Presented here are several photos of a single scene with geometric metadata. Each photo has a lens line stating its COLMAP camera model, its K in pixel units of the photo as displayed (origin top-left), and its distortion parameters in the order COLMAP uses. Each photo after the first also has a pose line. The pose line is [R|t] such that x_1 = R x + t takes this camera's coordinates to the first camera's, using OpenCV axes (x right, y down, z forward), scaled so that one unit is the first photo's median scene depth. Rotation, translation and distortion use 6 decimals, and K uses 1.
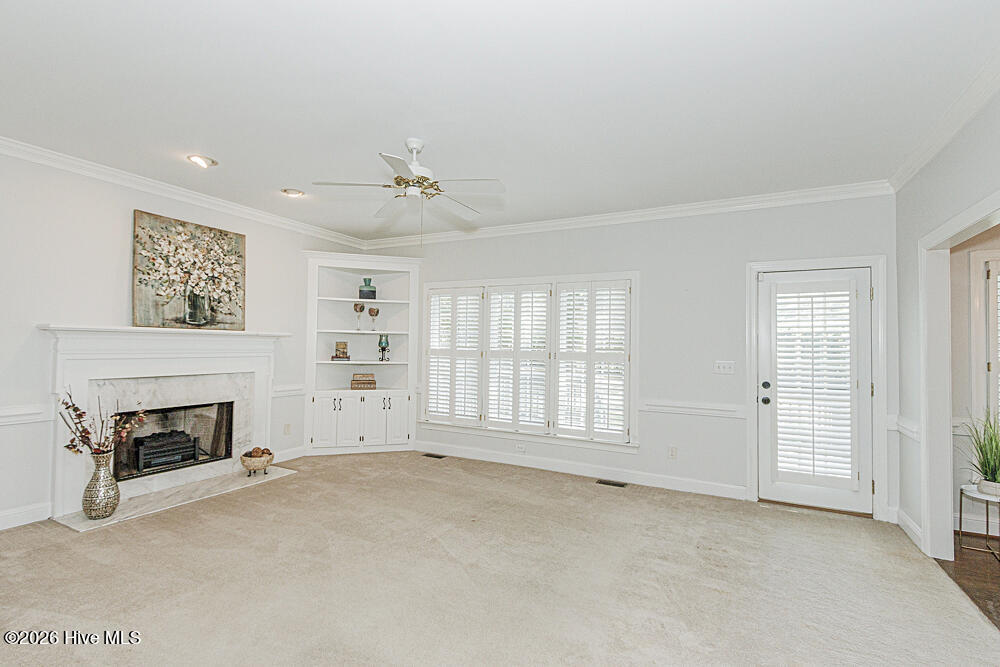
lens RADIAL K [[467.6, 0, 499.4], [0, 467.6, 341.8], [0, 0, 1]] dist [-0.000360, -0.000201]
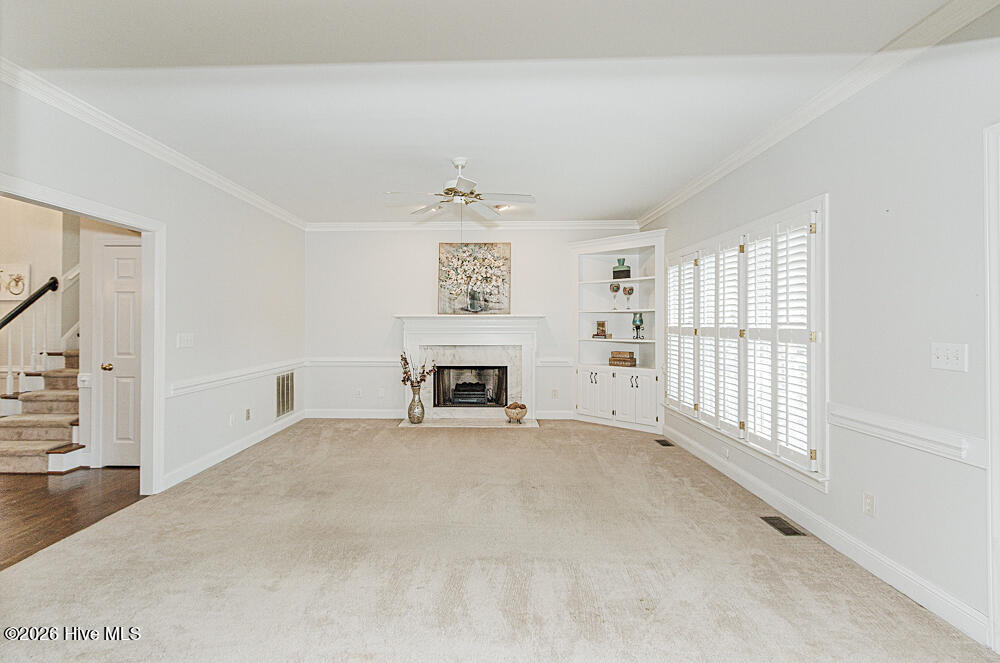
lens RADIAL K [[496.8, 0, 500.0], [0, 496.8, 331.5], [0, 0, 1]] dist [0.000438, -0.000060]
pose [[0.436281, -0.001159, -0.899810, 0.751547], [0.016581, 0.999840, 0.006752, 0.016594], [0.899658, -0.017866, 0.436230, 0.361406]]
